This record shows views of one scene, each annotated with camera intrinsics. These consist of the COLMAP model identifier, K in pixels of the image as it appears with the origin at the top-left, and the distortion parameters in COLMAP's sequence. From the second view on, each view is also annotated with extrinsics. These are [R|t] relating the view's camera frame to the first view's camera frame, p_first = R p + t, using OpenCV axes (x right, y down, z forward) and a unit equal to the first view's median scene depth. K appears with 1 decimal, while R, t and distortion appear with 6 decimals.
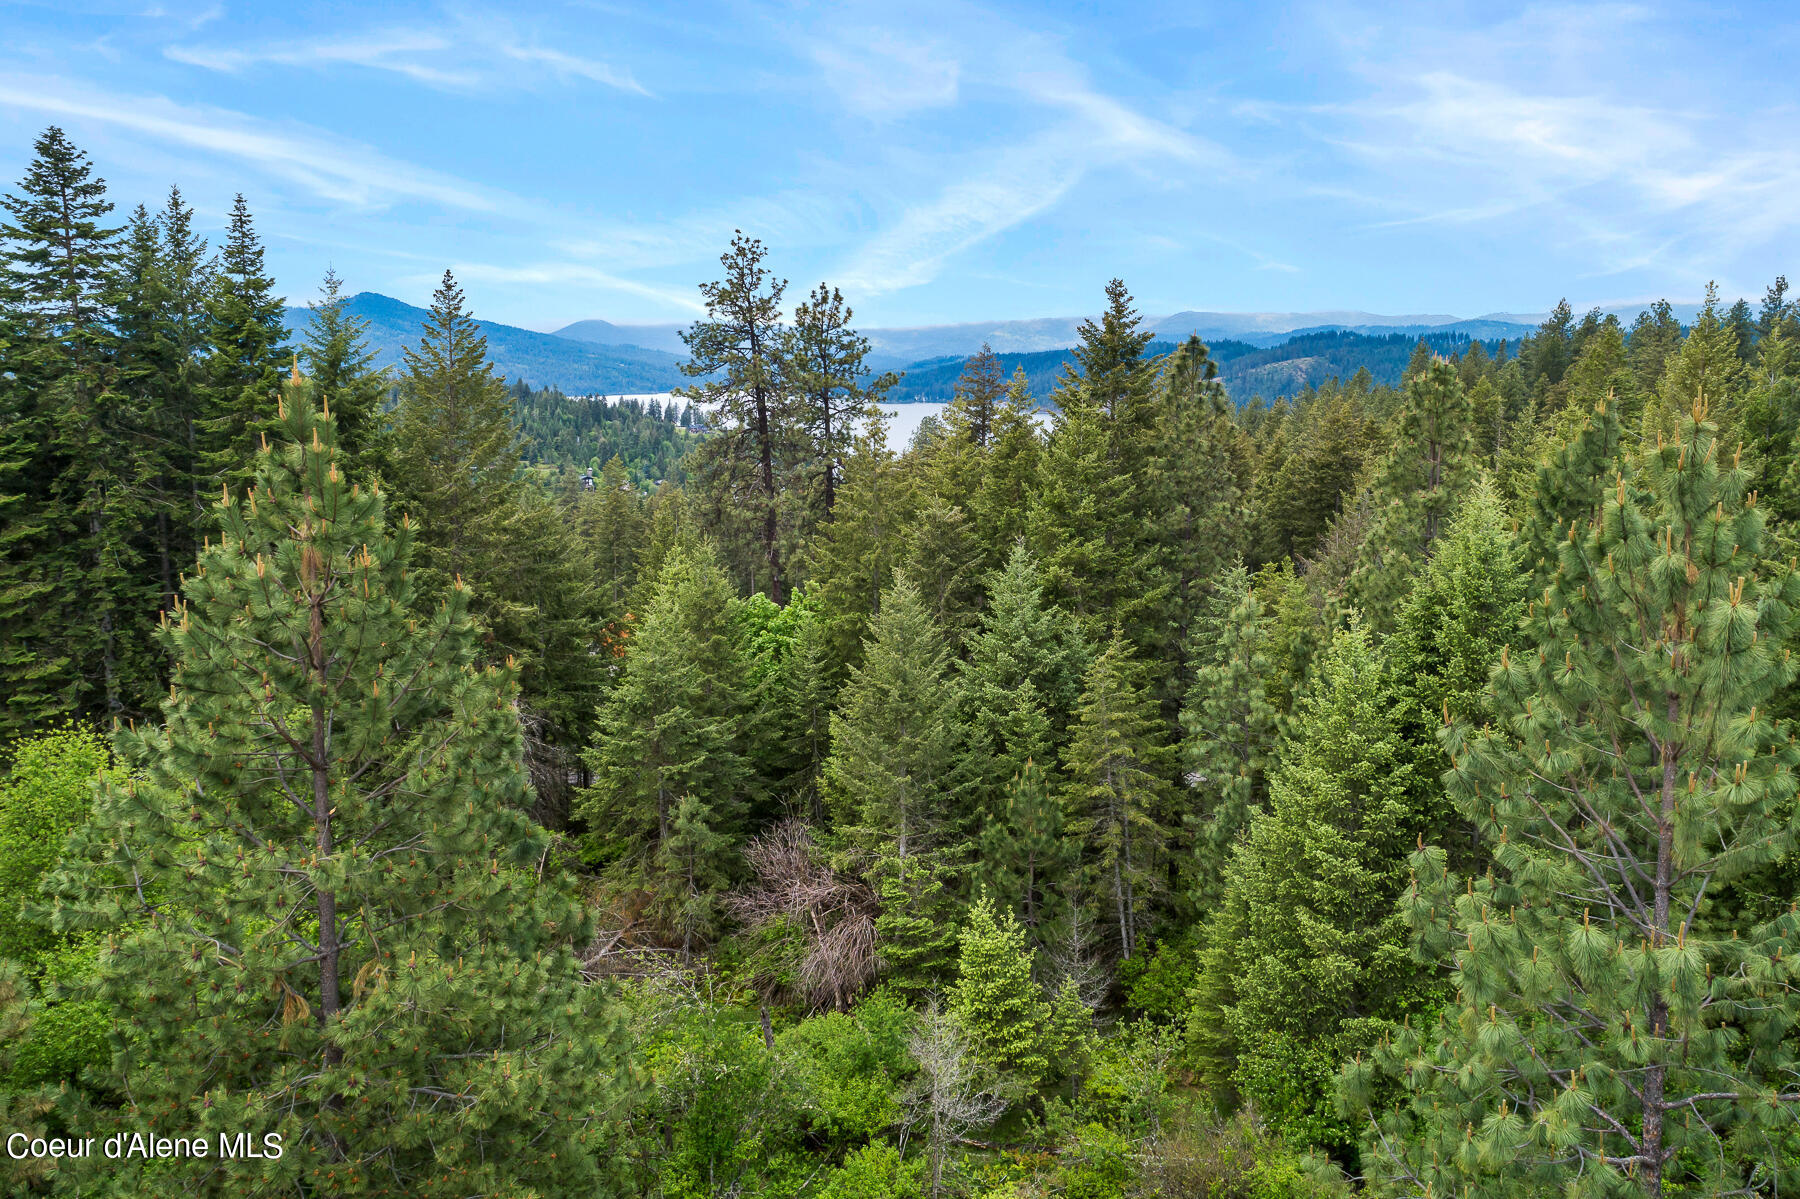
lens RADIAL K [[1203.7, 0, 900.0], [0, 1203.7, 599.5], [0, 0, 1]] dist [-0.005421, 0.006996]
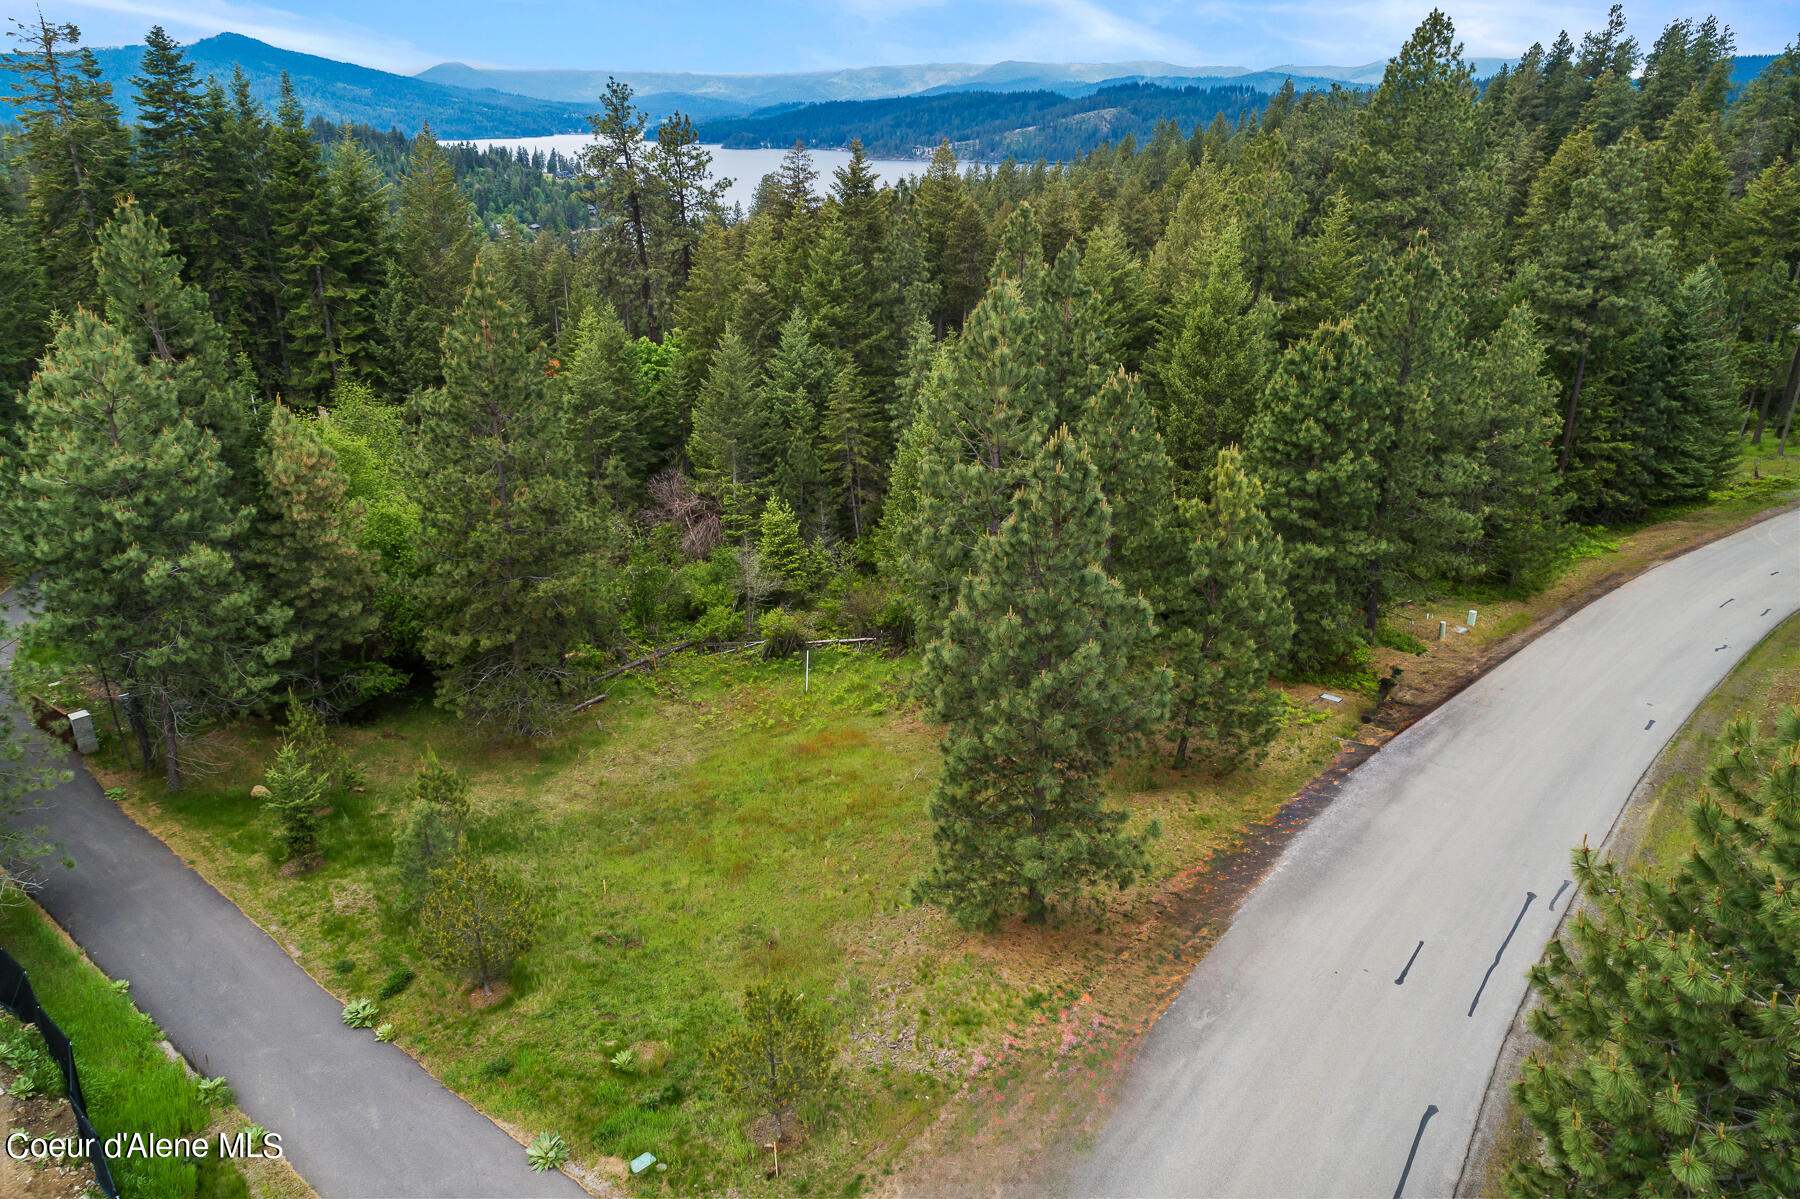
lens RADIAL K [[1102.8, 0, 900.0], [0, 1102.8, 599.5], [0, 0, 1]] dist [-0.003888, 0.001723]
pose [[0.992509, -0.033452, 0.117505, 0.043933], [0.004453, 0.971052, 0.238826, -0.016226], [-0.122093, -0.236514, 0.963927, -0.627596]]
